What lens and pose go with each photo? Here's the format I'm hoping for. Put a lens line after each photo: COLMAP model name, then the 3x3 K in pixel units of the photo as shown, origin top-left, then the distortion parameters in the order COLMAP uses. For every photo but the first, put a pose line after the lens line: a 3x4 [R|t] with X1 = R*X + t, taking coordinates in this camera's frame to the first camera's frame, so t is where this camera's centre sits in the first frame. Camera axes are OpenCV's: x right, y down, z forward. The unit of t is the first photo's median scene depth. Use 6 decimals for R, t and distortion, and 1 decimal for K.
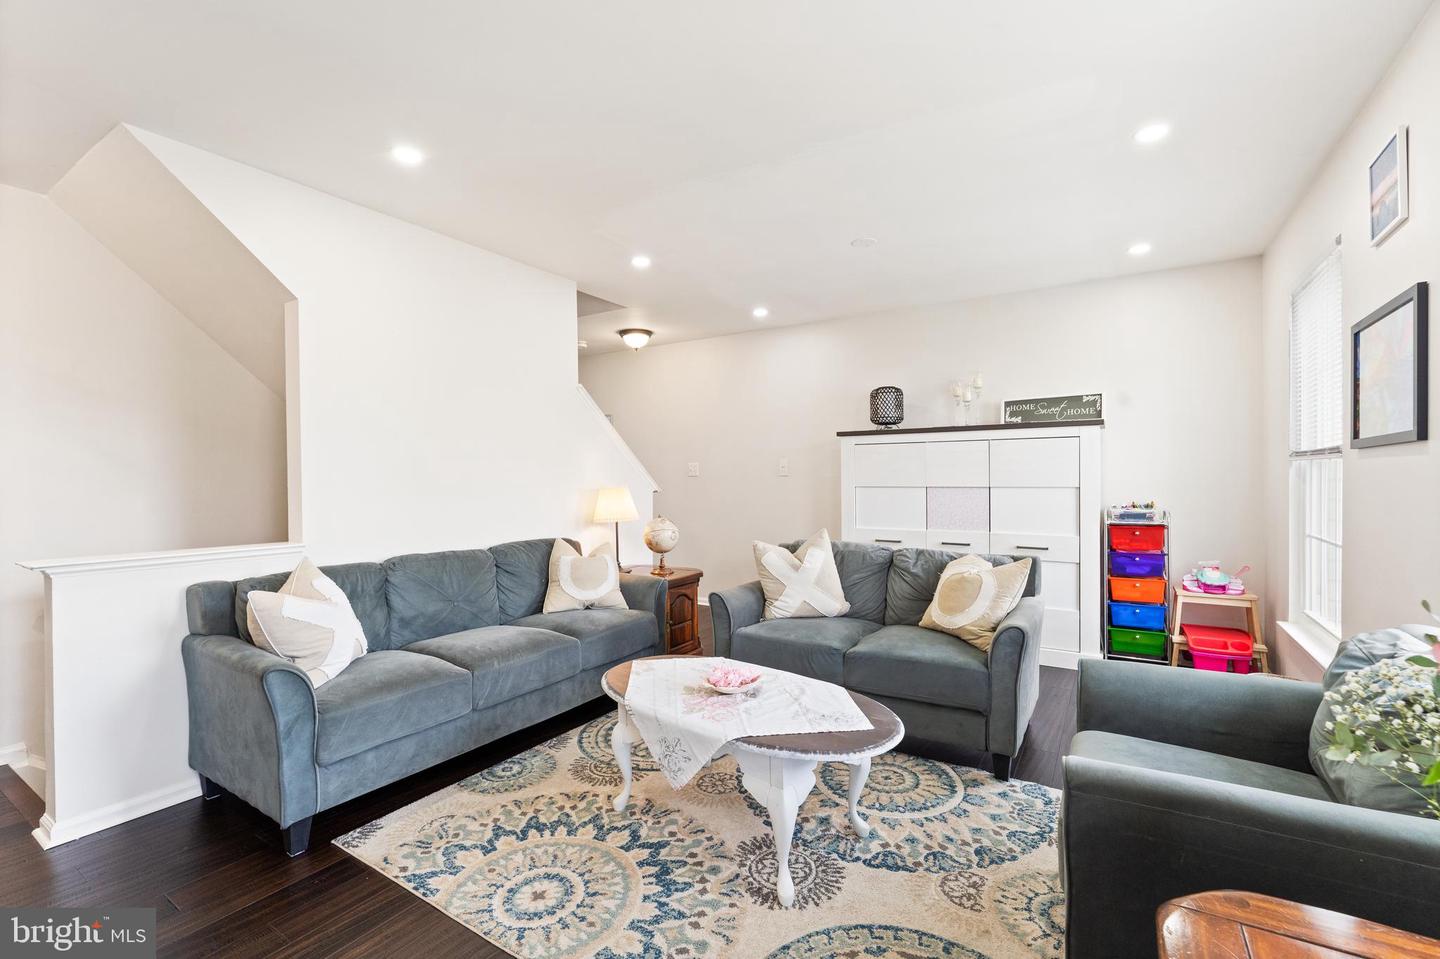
lens RADIAL K [[622.0, 0, 721.7], [0, 622.0, 480.2], [0, 0, 1]] dist [-0.000789, 0.000016]
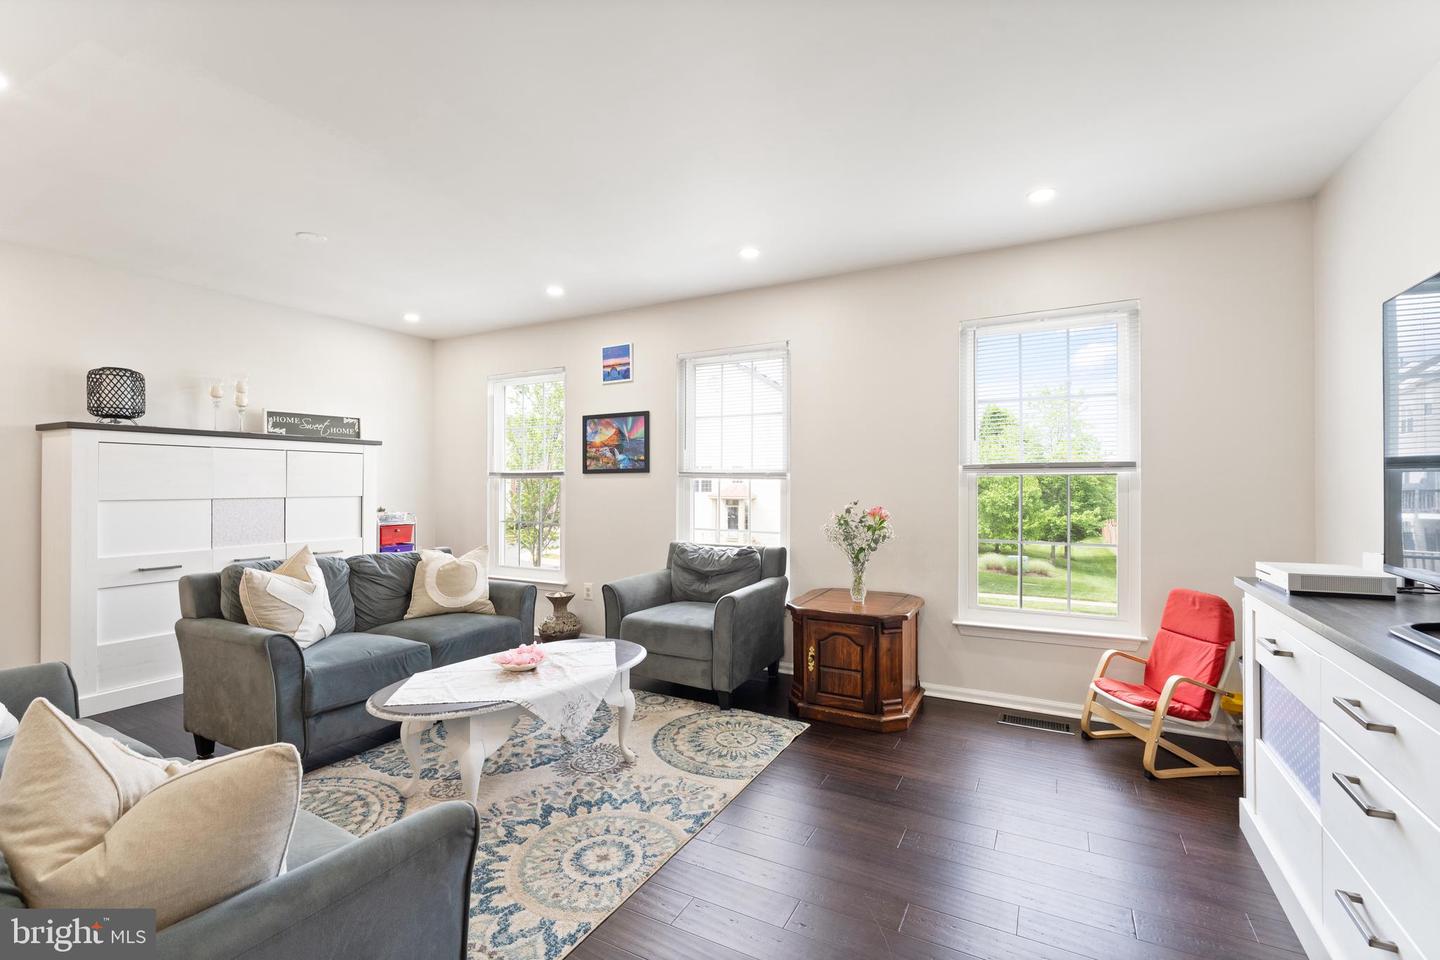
lens RADIAL K [[629.2, 0, 720.0], [0, 629.2, 480.0], [0, 0, 1]] dist [-0.000418, -0.000350]
pose [[-0.068203, 0.015621, 0.997549, -1.192601], [0.009771, 0.999840, -0.014989, 0.009222], [-0.997624, 0.008725, -0.068345, 0.713437]]
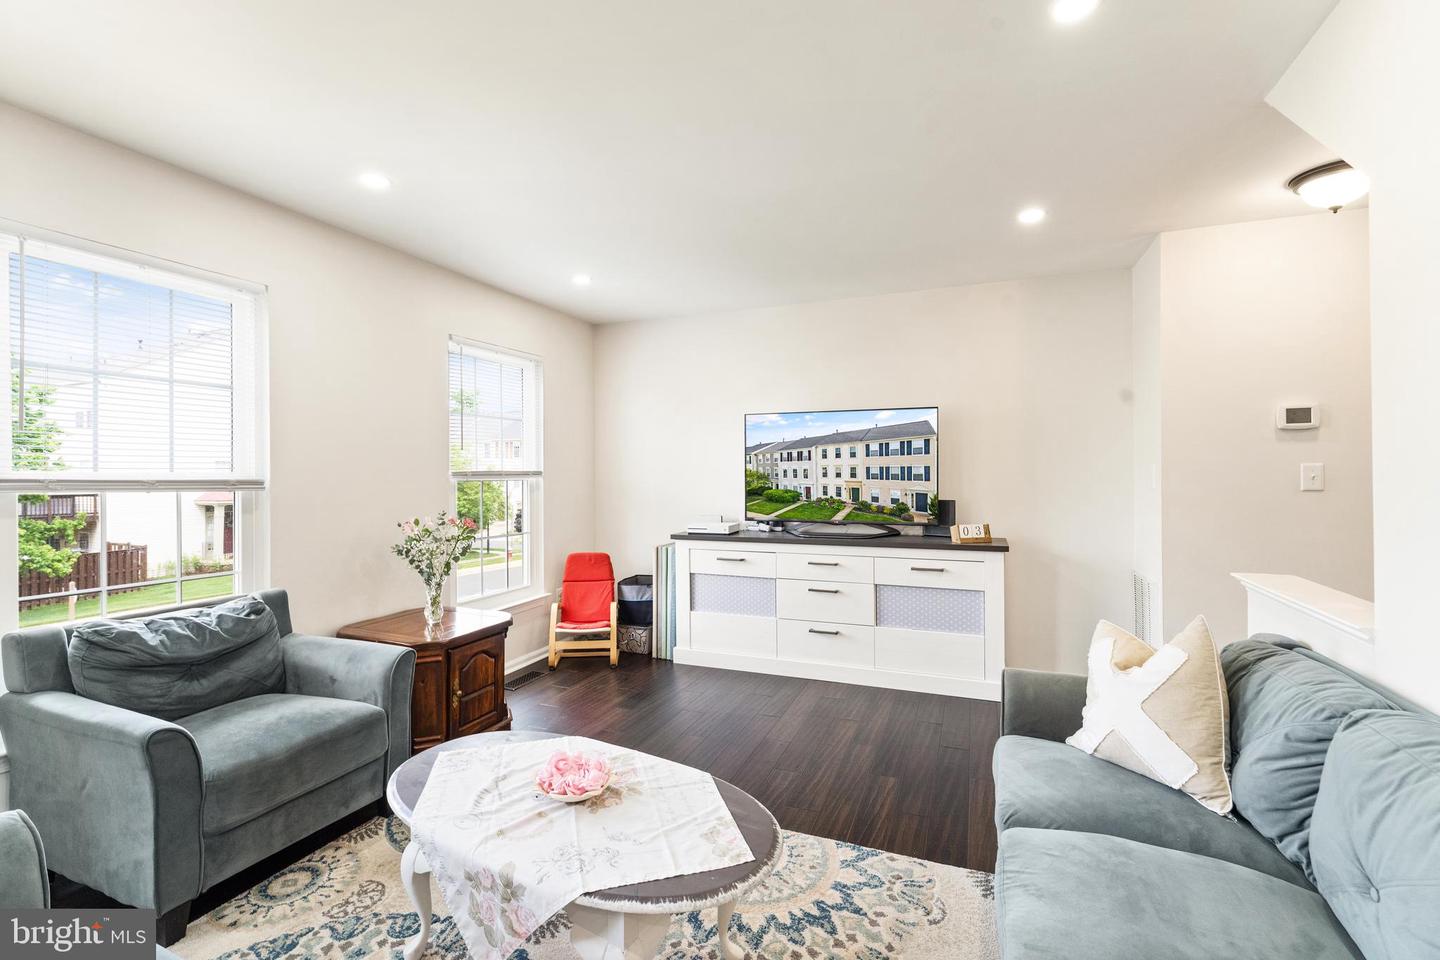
lens RADIAL K [[628.4, 0, 719.1], [0, 628.4, 485.2], [0, 0, 1]] dist [-0.000644, -0.000282]
pose [[-0.984243, 0.017240, -0.175981, -0.027906], [0.011580, 0.999384, 0.033138, -0.058480], [0.176443, 0.030578, -0.983836, 1.774578]]
